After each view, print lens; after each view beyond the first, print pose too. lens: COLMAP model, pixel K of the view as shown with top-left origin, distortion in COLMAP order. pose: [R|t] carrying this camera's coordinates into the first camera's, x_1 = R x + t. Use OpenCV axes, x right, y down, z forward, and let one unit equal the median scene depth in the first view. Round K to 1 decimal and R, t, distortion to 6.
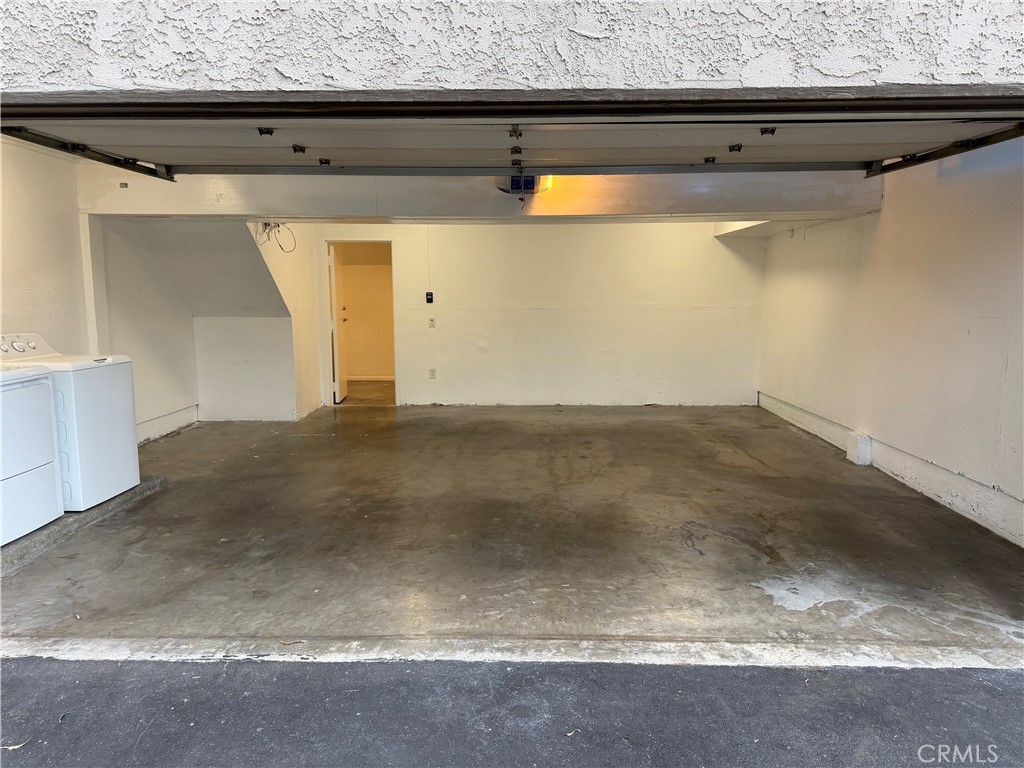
lens RADIAL K [[711.6, 0, 509.8], [0, 711.6, 383.7], [0, 0, 1]] dist [0.048562, -0.060128]
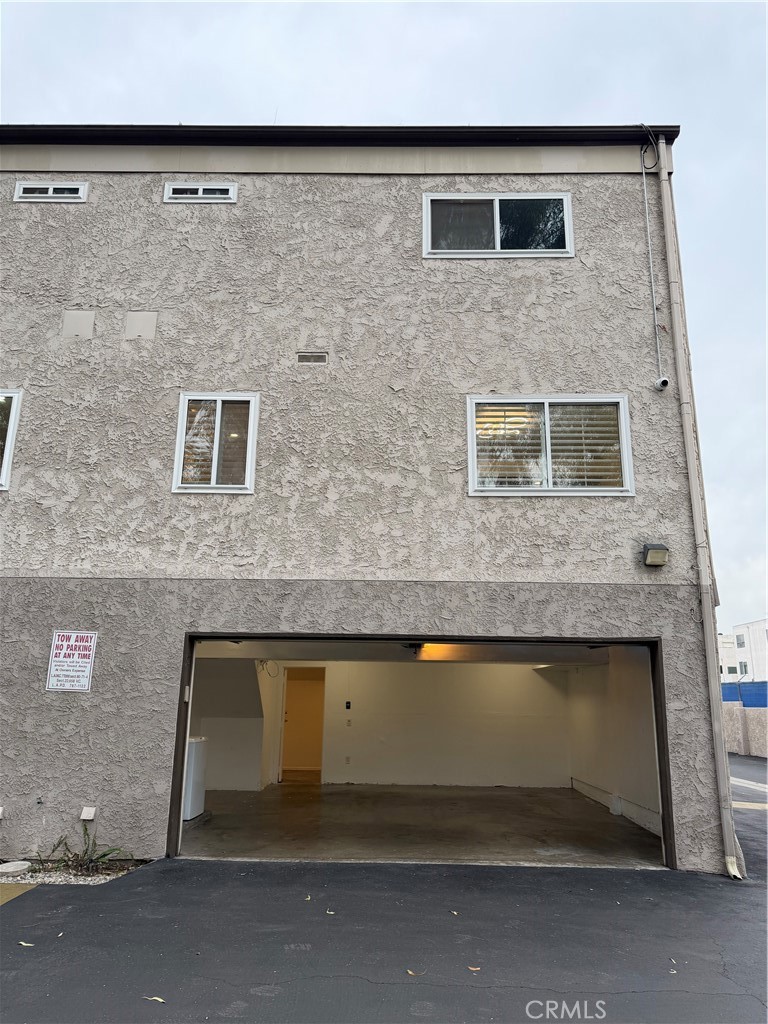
lens RADIAL K [[711.6, 0, 375.4], [0, 711.6, 492.8], [0, 0, 1]] dist [0.048562, -0.060128]
pose [[0.999811, 0.016443, -0.010348, -0.066688], [-0.019200, 0.917630, -0.396972, 0.092693], [0.002968, 0.397096, 0.917772, -0.797556]]
